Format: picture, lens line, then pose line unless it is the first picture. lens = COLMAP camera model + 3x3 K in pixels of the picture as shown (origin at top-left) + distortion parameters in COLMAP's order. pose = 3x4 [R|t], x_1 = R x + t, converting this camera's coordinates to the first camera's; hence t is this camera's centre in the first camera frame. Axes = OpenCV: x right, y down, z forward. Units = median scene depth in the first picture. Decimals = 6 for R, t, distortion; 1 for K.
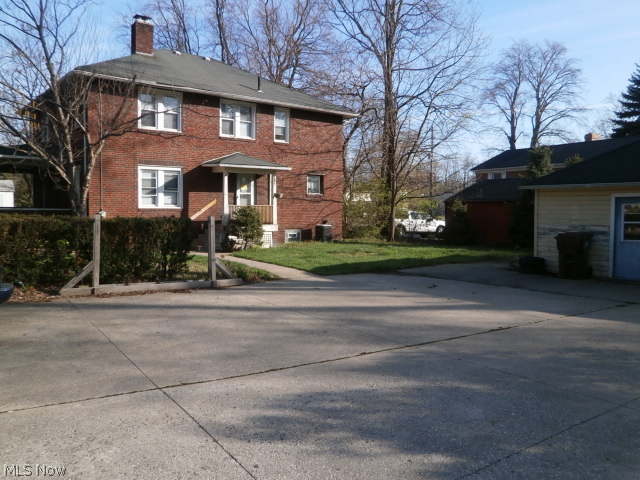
lens RADIAL K [[513.3, 0, 320.0], [0, 513.3, 240.0], [0, 0, 1]] dist [0.000879, -0.006405]
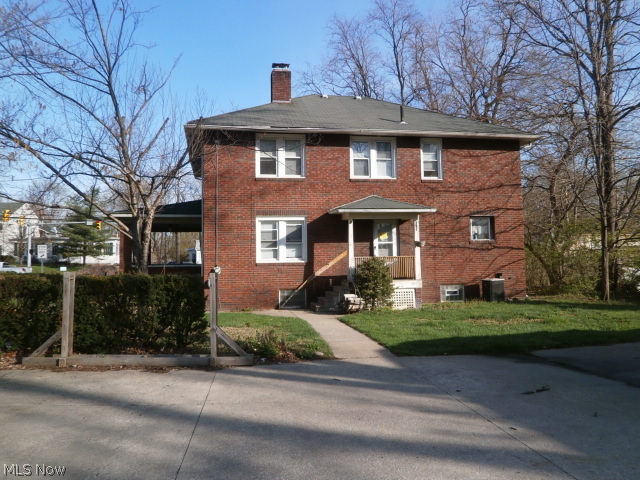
lens RADIAL K [[521.0, 0, 320.0], [0, 521.0, 240.0], [0, 0, 1]] dist [-0.057683, 0.095175]
pose [[0.882853, -0.038349, -0.468082, 0.164857], [-0.007883, 0.995310, -0.096413, -0.012459], [0.469584, 0.088809, 0.878410, 0.205528]]
